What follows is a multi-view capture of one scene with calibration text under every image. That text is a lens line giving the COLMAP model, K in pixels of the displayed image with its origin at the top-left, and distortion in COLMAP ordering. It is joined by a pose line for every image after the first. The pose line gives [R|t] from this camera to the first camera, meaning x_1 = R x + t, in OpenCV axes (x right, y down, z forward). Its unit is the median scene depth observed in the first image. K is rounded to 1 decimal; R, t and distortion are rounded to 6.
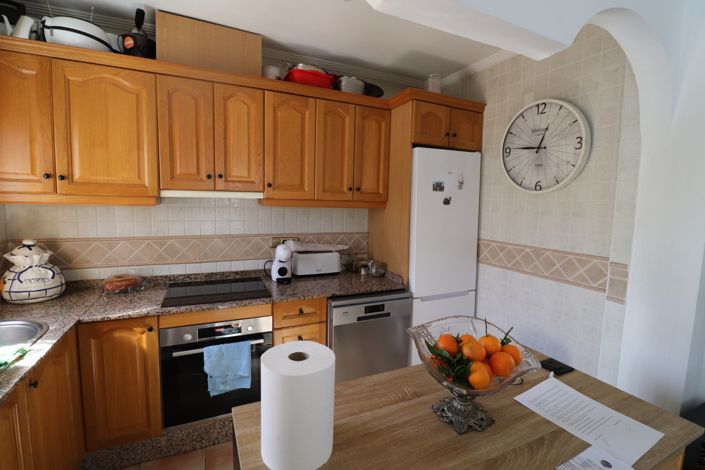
lens RADIAL K [[325.6, 0, 354.9], [0, 325.6, 233.7], [0, 0, 1]] dist [-0.001919, -0.010256]
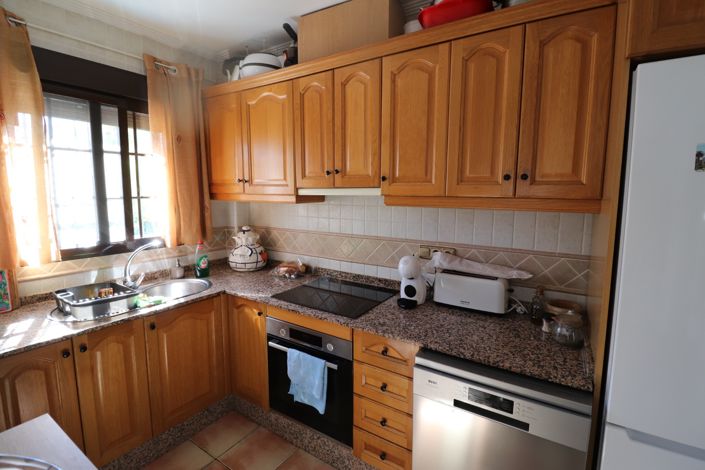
lens RADIAL K [[325.6, 0, 358.7], [0, 325.6, 231.8], [0, 0, 1]] dist [-0.001919, -0.010256]
pose [[0.539858, 0.082046, -0.837748, 0.355805], [-0.080359, 0.995716, 0.045732, -0.049593], [0.837911, 0.042631, 0.544139, 0.502294]]
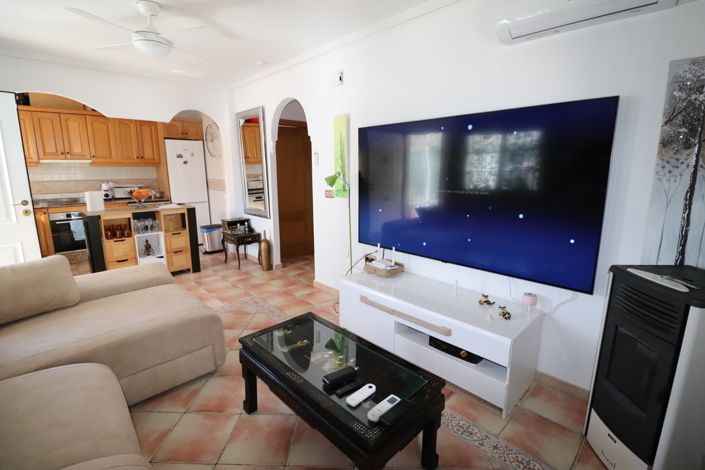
lens RADIAL K [[325.6, 0, 349.9], [0, 325.6, 231.5], [0, 0, 1]] dist [-0.001919, -0.010256]
pose [[0.946648, -0.079781, 0.312237, 0.672845], [0.050070, 0.993518, 0.102054, 0.227933], [-0.318355, -0.080975, 0.944507, -1.724390]]
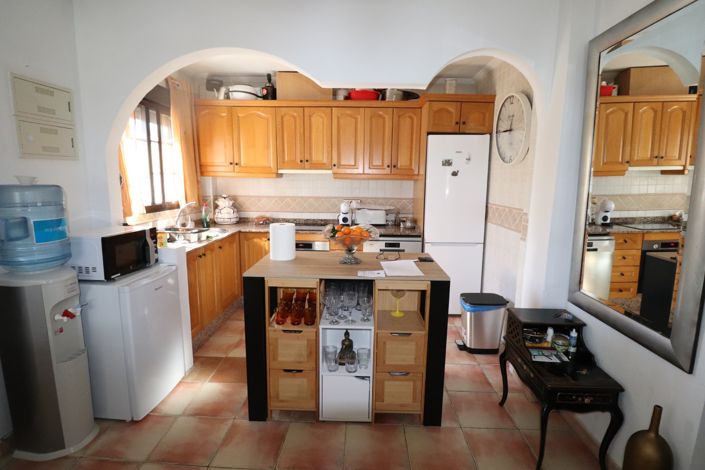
lens RADIAL K [[325.6, 0, 357.9], [0, 325.6, 234.6], [0, 0, 1]] dist [-0.001919, -0.010256]
pose [[0.898967, 0.062088, -0.433593, 0.555588], [-0.037660, 0.997193, 0.064713, 0.086069], [0.436394, -0.041846, 0.898782, -0.427324]]
